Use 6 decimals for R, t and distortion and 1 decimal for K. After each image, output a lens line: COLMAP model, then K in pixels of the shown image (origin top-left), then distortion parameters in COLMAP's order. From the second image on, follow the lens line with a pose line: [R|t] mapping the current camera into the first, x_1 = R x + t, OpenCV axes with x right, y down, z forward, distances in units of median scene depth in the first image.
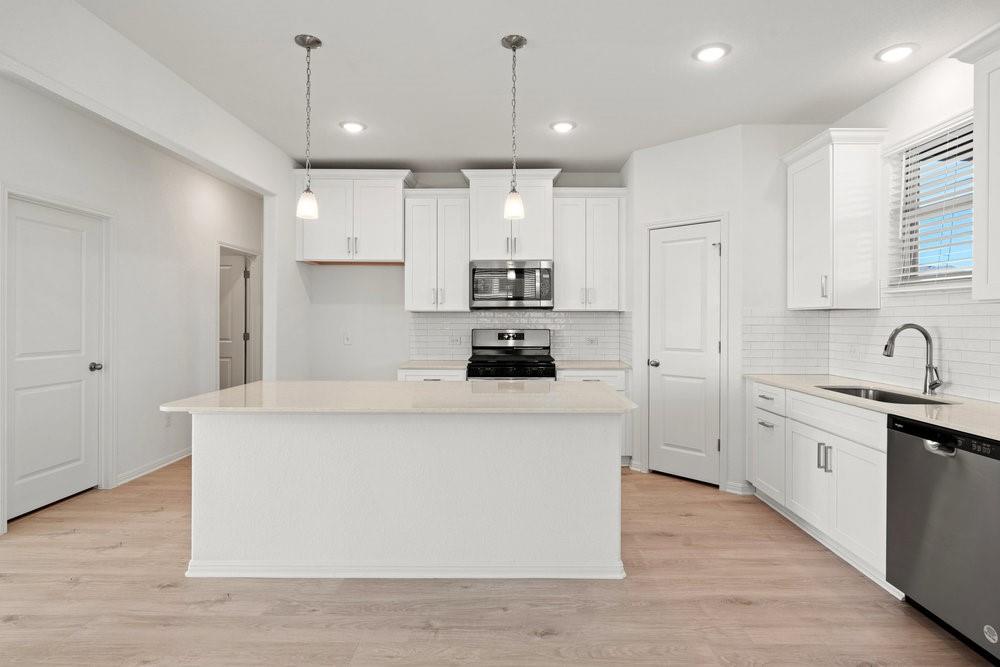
lens RADIAL K [[534.6, 0, 514.1], [0, 534.6, 317.1], [0, 0, 1]] dist [-0.003106, 0.000640]
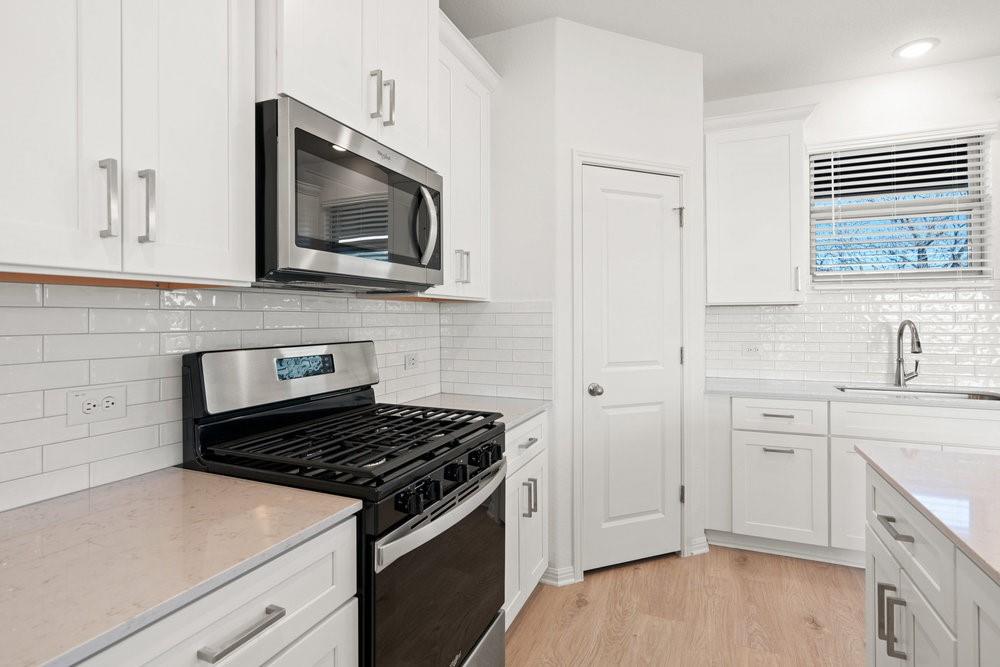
lens RADIAL K [[485.3, 0, 498.8], [0, 485.3, 322.6], [0, 0, 1]] dist [-0.013132, 0.004394]
pose [[0.419867, -0.008051, 0.907550, -0.356651], [0.003512, 0.999968, 0.007246, 0.008380], [-0.907579, 0.000145, 0.419881, 1.133292]]
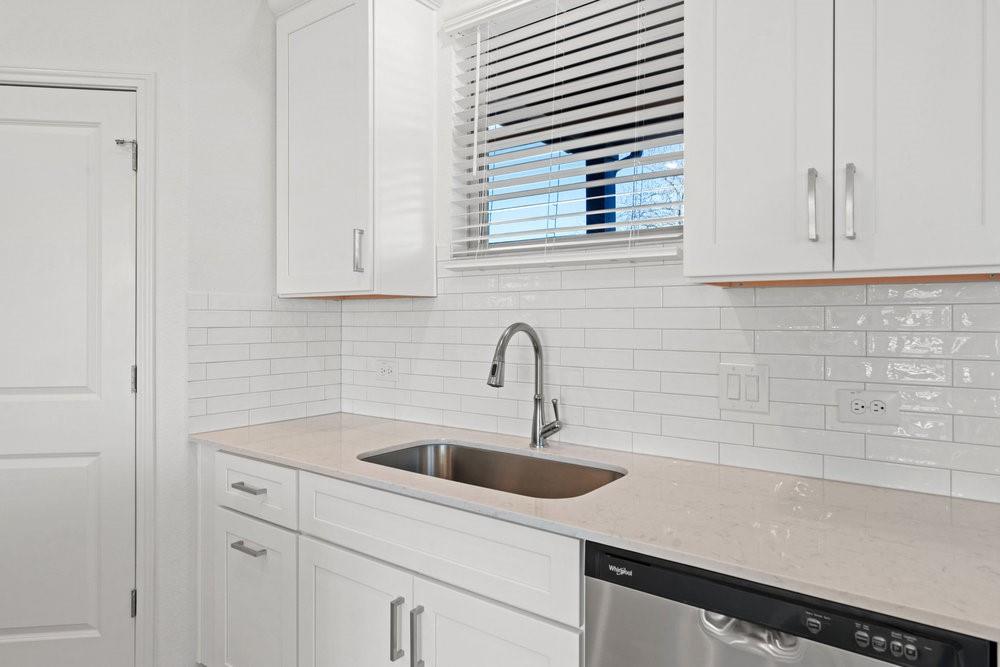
lens RADIAL K [[614.2, 0, 494.2], [0, 614.2, 316.4], [0, 0, 1]] dist [-0.006743, -0.001612]
pose [[0.613088, -0.004210, 0.790004, 0.201210], [0.000986, 0.999989, 0.004564, 0.003332], [-0.790014, -0.002019, 0.613085, 0.548021]]
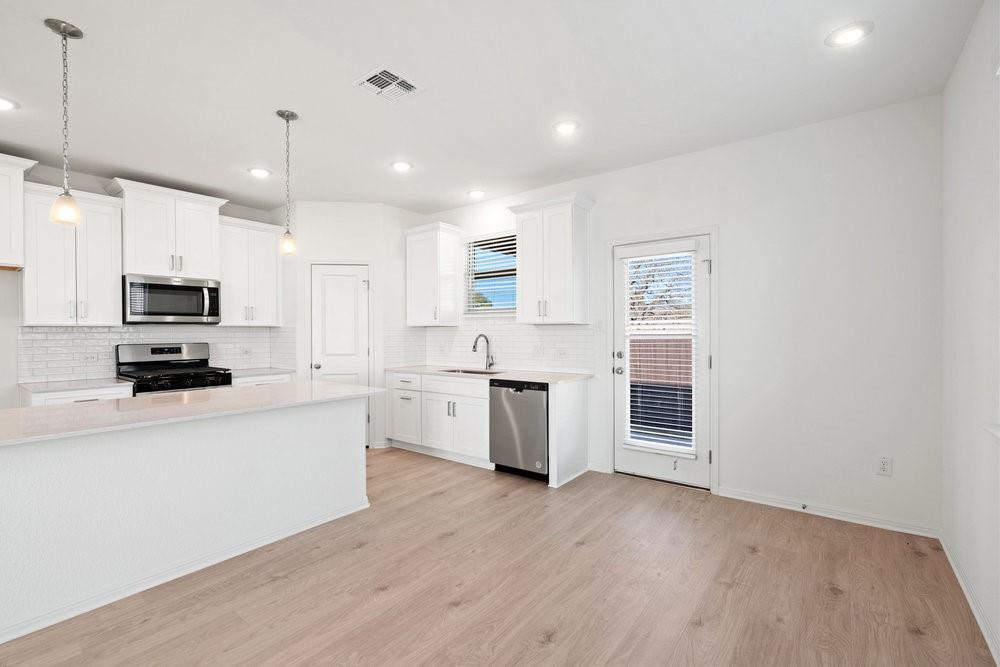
lens RADIAL K [[443.5, 0, 500.5], [0, 443.5, 333.3], [0, 0, 1]] dist [-0.011153, 0.001539]
pose [[0.609024, -0.008196, 0.793110, -0.426923], [0.003869, 0.999965, 0.007362, -0.001720], [-0.793143, -0.001415, 0.609034, -0.032726]]
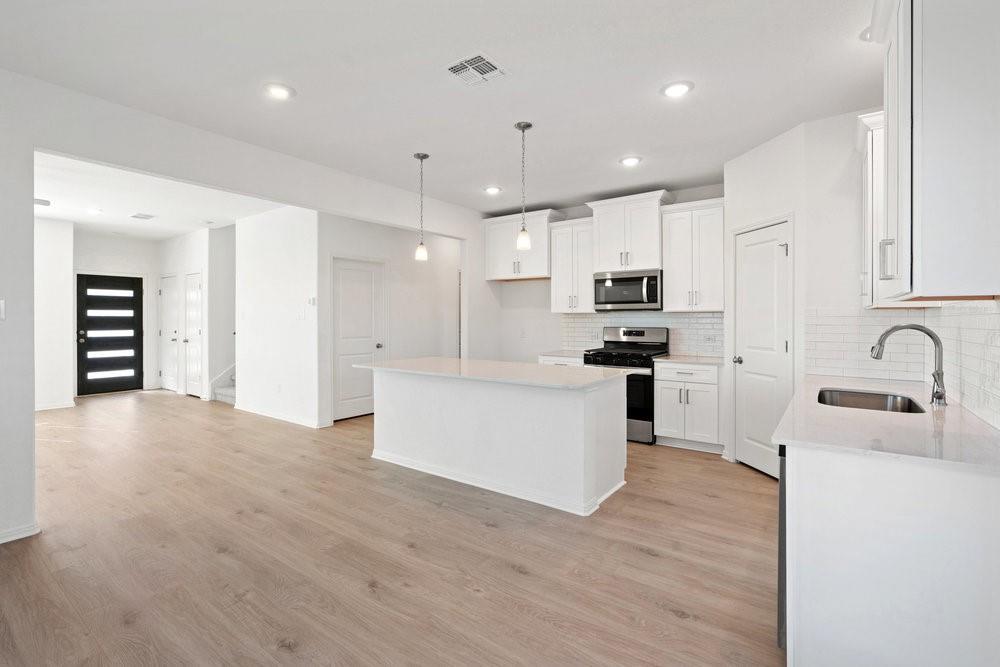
lens RADIAL K [[463.3, 0, 500.2], [0, 463.3, 319.1], [0, 0, 1]] dist [-0.007839, 0.001773]
pose [[0.804758, -0.002149, -0.593599, 0.555961], [0.004102, 0.999990, 0.001942, 0.000350], [0.593589, -0.003998, 0.804758, -0.029594]]
